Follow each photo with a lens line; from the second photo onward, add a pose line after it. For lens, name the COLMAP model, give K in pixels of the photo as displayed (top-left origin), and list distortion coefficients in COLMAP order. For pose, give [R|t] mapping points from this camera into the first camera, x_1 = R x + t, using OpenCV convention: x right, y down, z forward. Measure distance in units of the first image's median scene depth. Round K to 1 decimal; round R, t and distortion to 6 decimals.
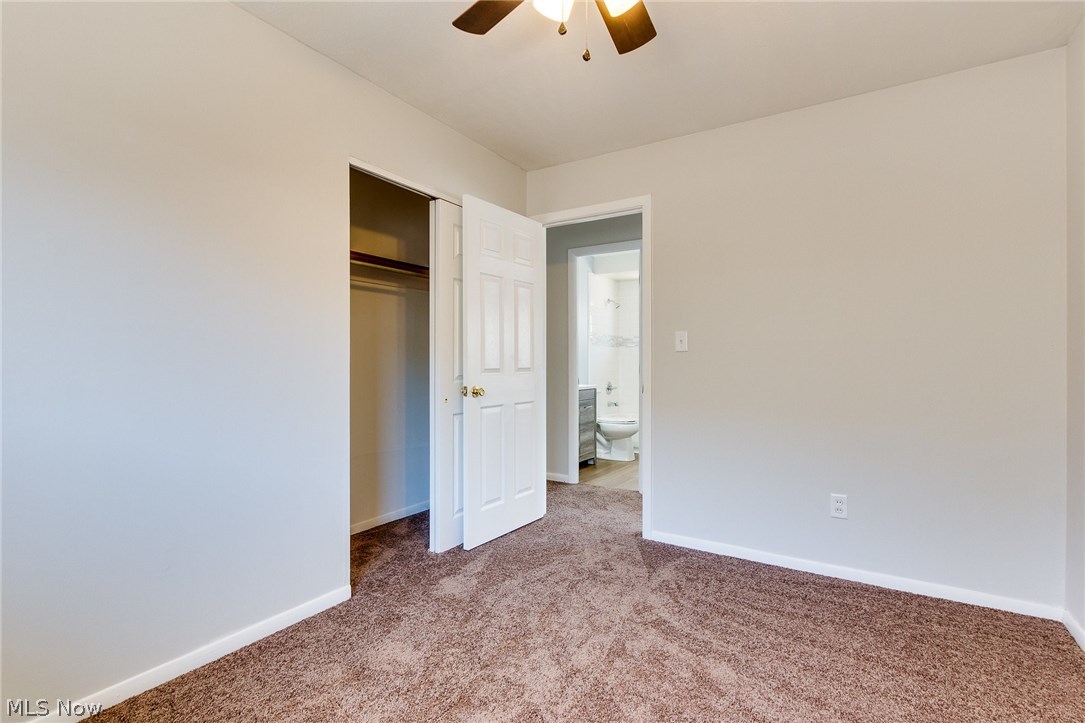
lens RADIAL K [[500.6, 0, 542.5], [0, 500.6, 361.5], [0, 0, 1]] dist [-0.000922, 0.000137]
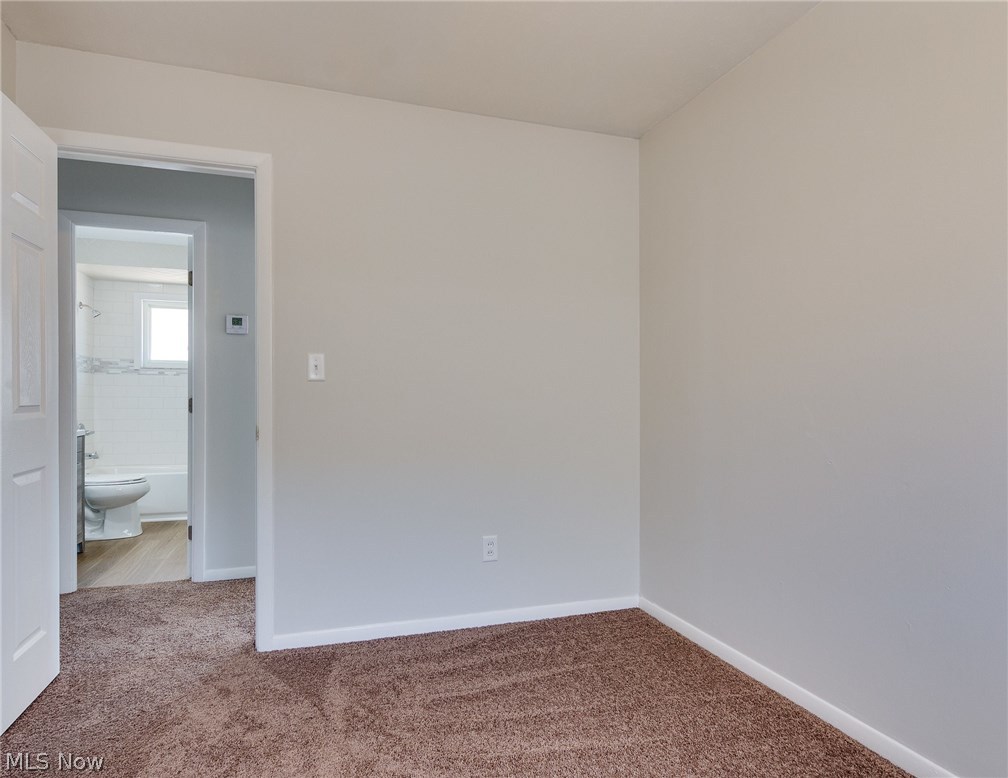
lens RADIAL K [[551.3, 0, 510.1], [0, 551.3, 392.9], [0, 0, 1]] dist [0.002549, 0.000182]
pose [[0.670455, 0.003875, 0.741940, -0.137257], [-0.001769, 0.999992, -0.003624, 0.000481], [-0.741948, 0.001117, 0.670457, 0.249348]]
